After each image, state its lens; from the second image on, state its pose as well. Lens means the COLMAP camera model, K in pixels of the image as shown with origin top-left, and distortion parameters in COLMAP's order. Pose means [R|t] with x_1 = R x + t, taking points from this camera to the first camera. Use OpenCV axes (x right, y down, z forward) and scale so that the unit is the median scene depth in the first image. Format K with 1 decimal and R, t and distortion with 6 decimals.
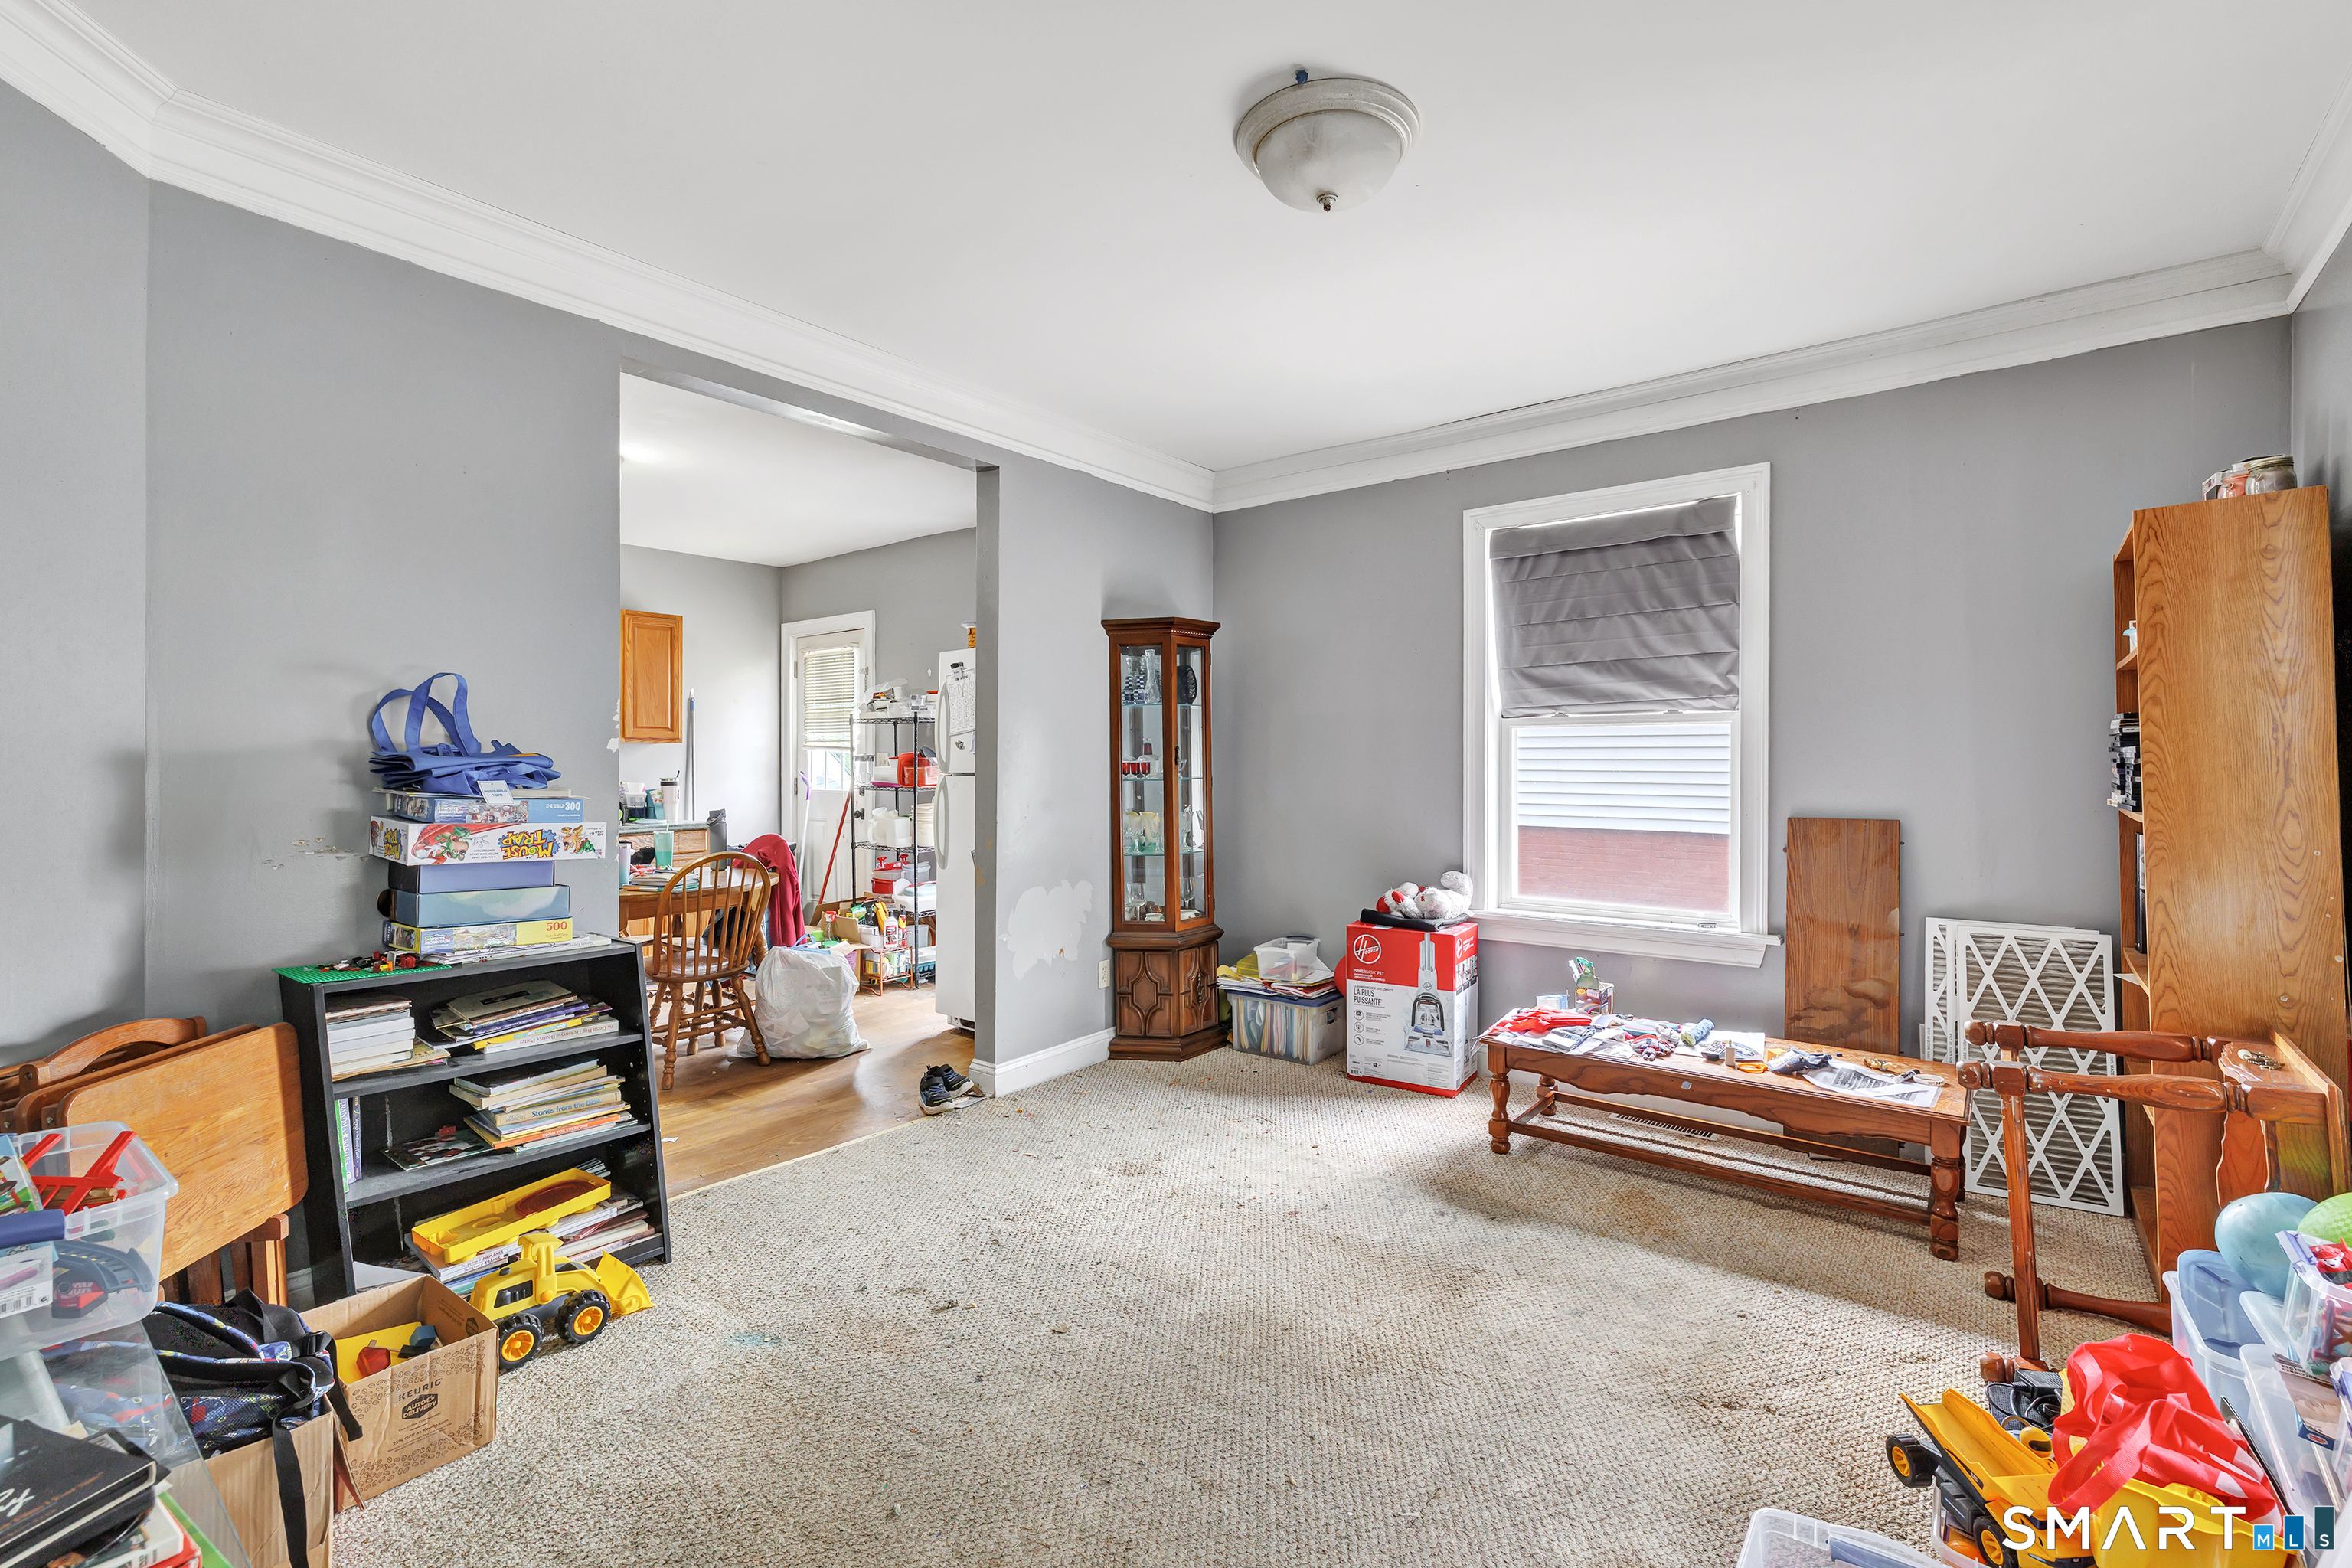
lens RADIAL K [[1049.6, 0, 1179.9], [0, 1049.6, 767.2], [0, 0, 1]] dist [-0.003651, -0.000036]
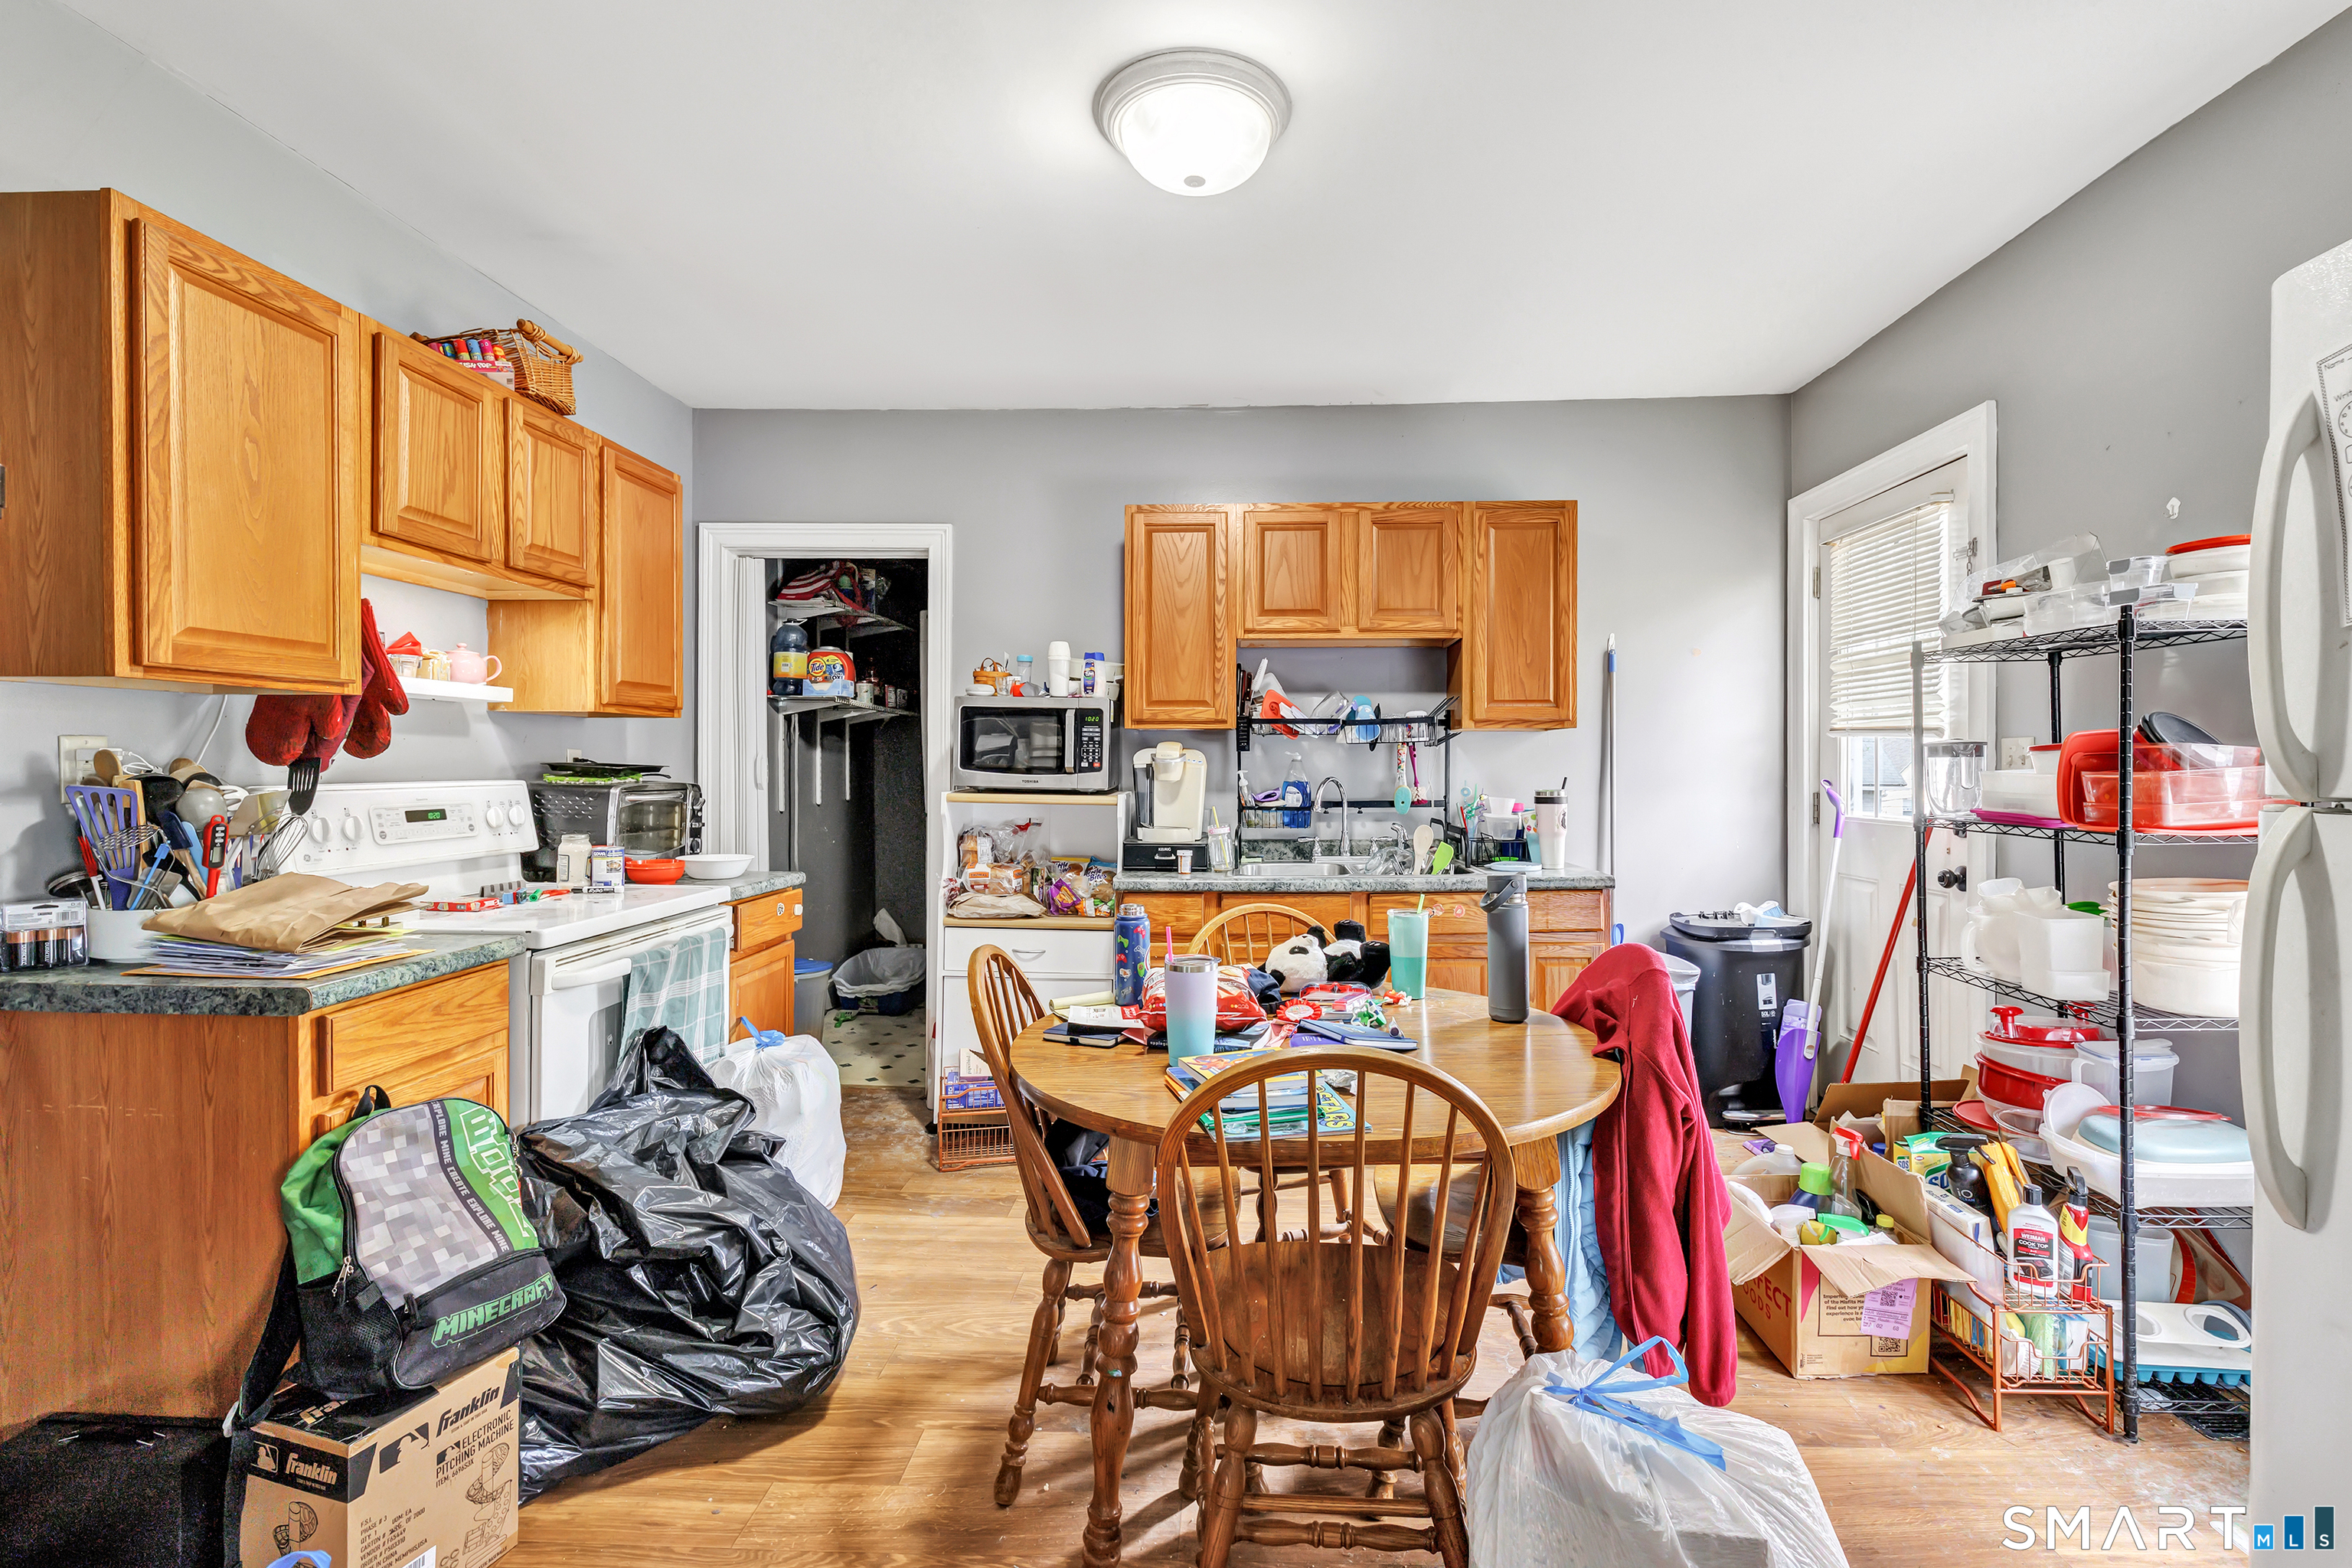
lens RADIAL K [[1049.6, 0, 1182.1], [0, 1049.6, 769.7], [0, 0, 1]] dist [-0.003651, -0.000036]
pose [[0.566940, 0.000456, -0.823759, -0.142388], [-0.001892, 0.999998, -0.000749, -0.000288], [0.823757, 0.001983, 0.566940, 0.541977]]
